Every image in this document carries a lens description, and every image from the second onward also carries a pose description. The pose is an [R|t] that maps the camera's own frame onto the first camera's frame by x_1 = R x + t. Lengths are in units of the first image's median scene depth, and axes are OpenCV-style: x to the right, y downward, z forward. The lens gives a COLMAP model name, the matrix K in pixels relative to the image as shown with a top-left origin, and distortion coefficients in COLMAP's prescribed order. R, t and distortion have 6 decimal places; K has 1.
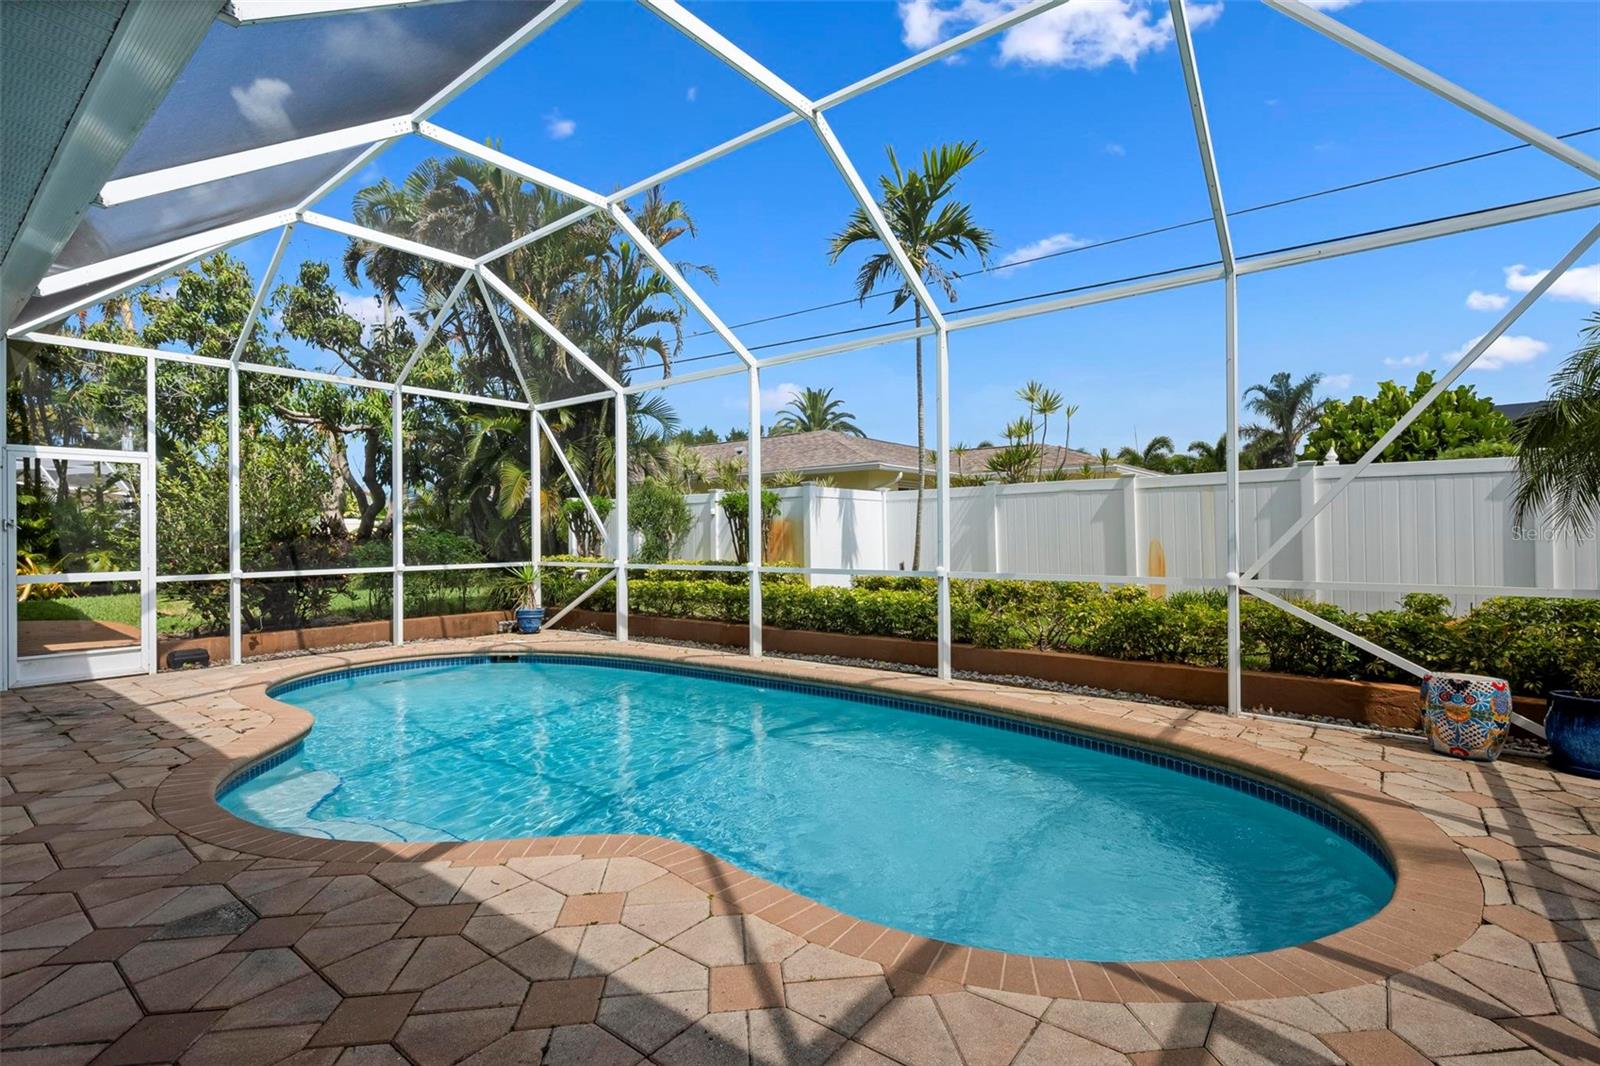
lens RADIAL K [[736.3, 0, 814.0], [0, 736.3, 531.8], [0, 0, 1]] dist [0.003306, 0.000786]
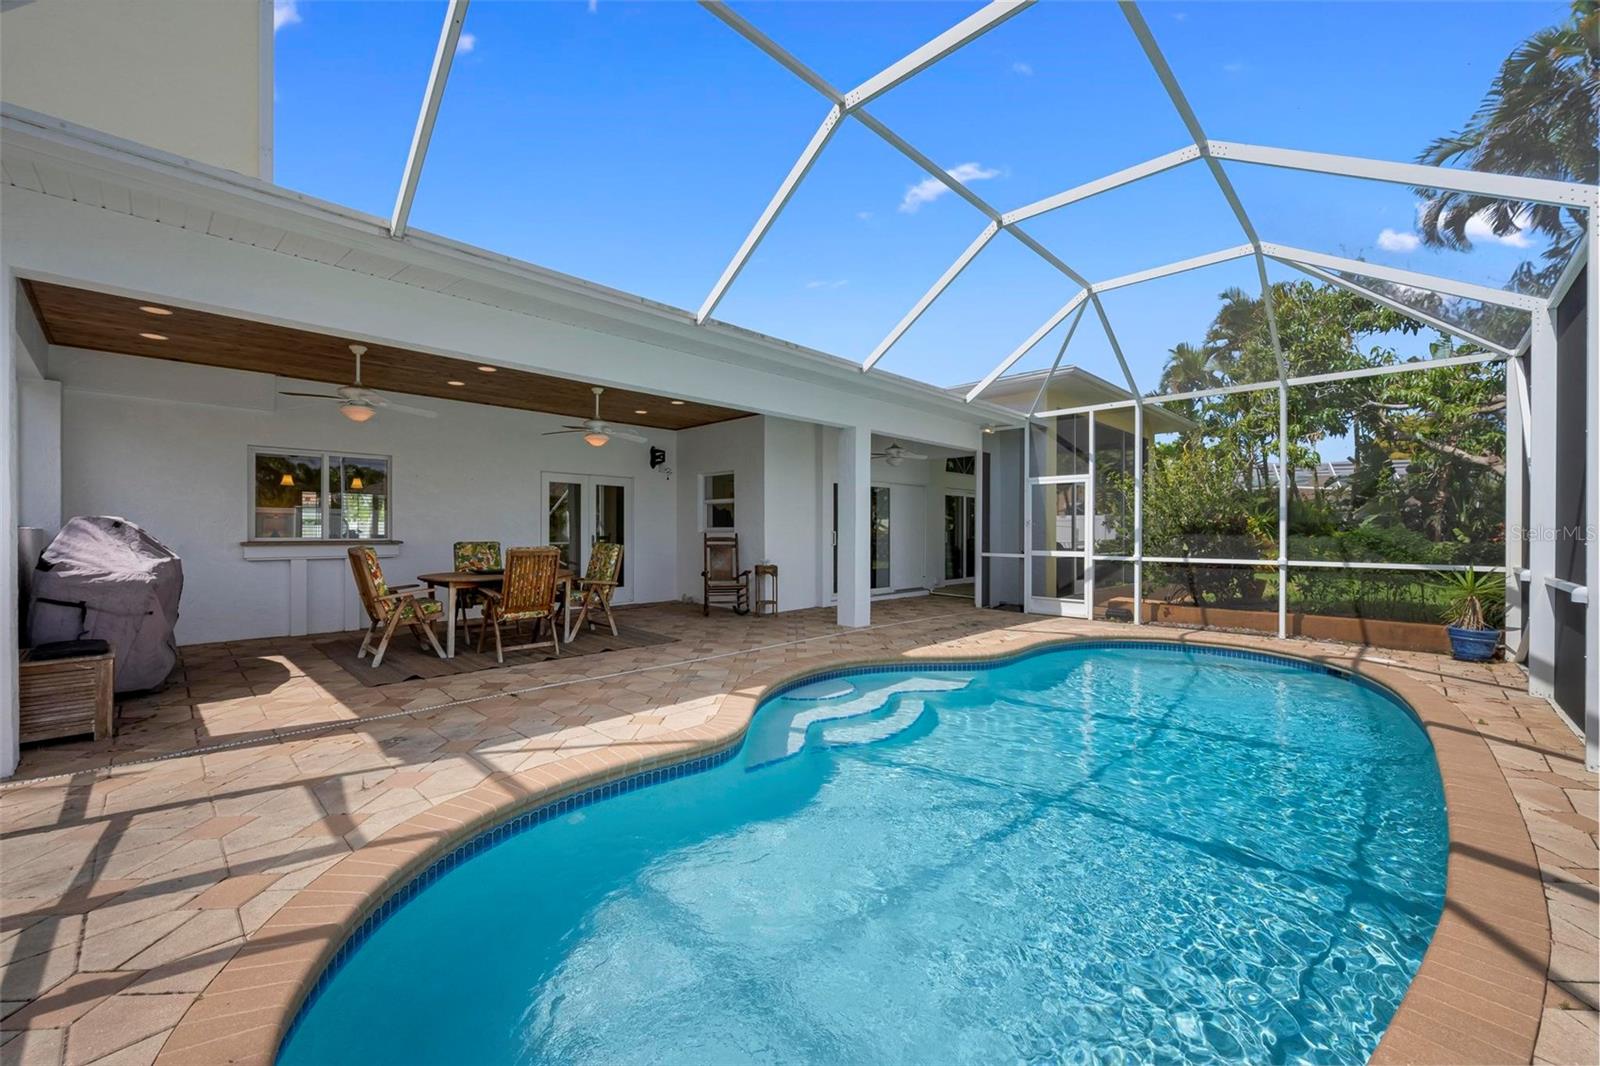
lens RADIAL K [[632.5, 0, 804.9], [0, 632.5, 531.7], [0, 0, 1]] dist [0.000765, -0.000255]
pose [[-0.109488, 0.011903, -0.993917, 0.392423], [0.004405, 0.999924, 0.011490, -0.005876], [0.993978, -0.003120, -0.109532, 0.471201]]
